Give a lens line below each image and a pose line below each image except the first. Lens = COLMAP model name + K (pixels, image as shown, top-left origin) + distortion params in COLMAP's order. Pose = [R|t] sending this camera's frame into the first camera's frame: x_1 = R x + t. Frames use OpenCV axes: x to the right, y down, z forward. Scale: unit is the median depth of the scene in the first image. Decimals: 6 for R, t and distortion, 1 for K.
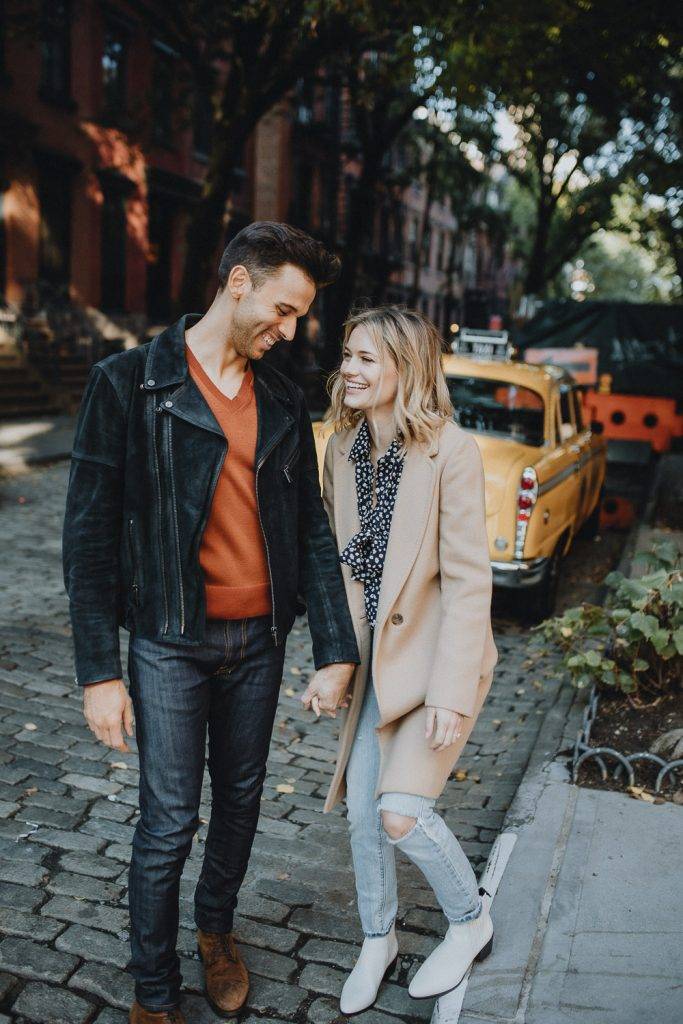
lens RADIAL K [[1193.5, 0, 355.8], [0, 1193.5, 510.8], [0, 0, 1]] dist [-0.028477, 0.015010]
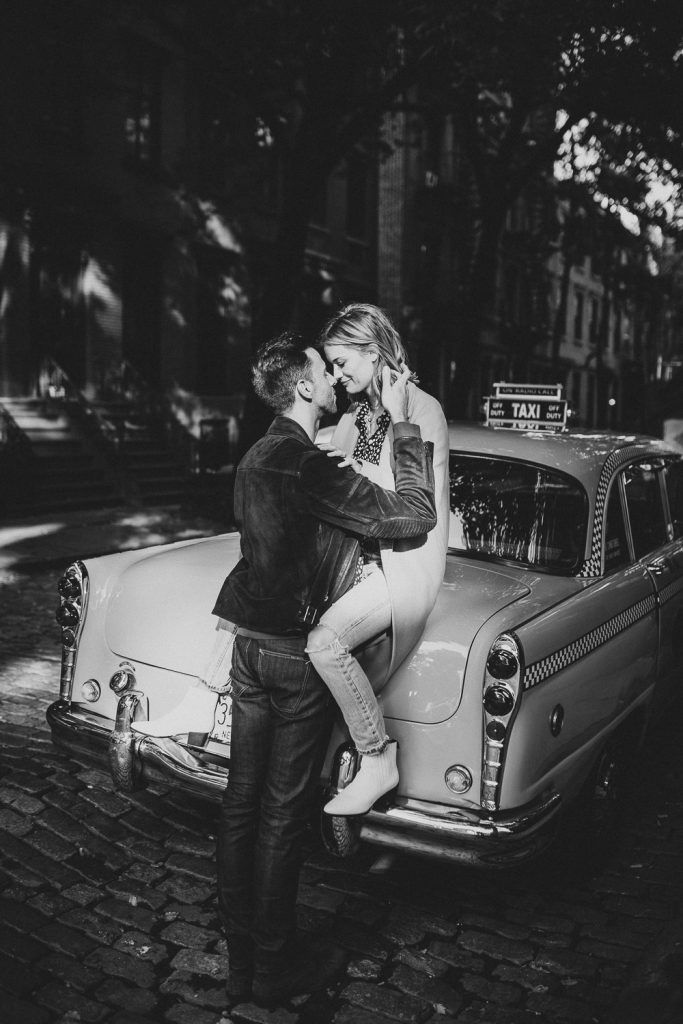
lens RADIAL K [[1103.5, 0, 322.8], [0, 1103.5, 515.8], [0, 0, 1]] dist [-0.046777, -0.003595]
pose [[0.979028, -0.011578, -0.203398, 0.117935], [-0.000471, 0.998252, -0.059091, -0.041102], [0.203727, 0.057948, 0.977311, 0.380377]]
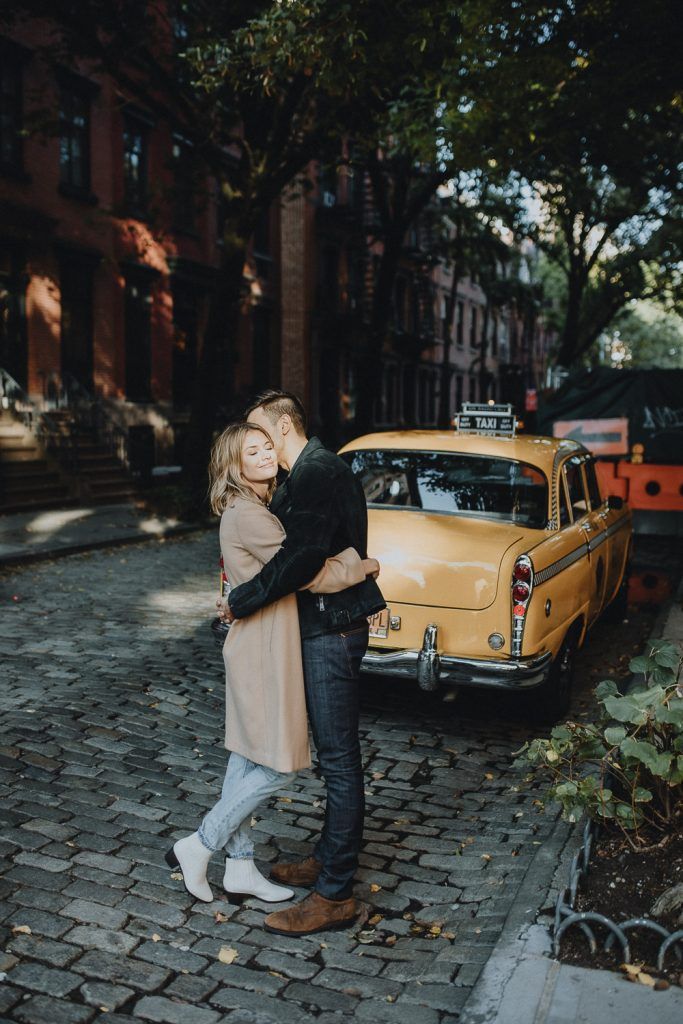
lens RADIAL K [[1169.6, 0, 338.9], [0, 1169.6, 496.7], [0, 0, 1]] dist [-0.061255, 0.142640]
pose [[0.997450, -0.035526, -0.061895, 0.045546], [0.030715, 0.996556, -0.077026, -0.011462], [0.064418, 0.074928, 0.995106, 0.088277]]
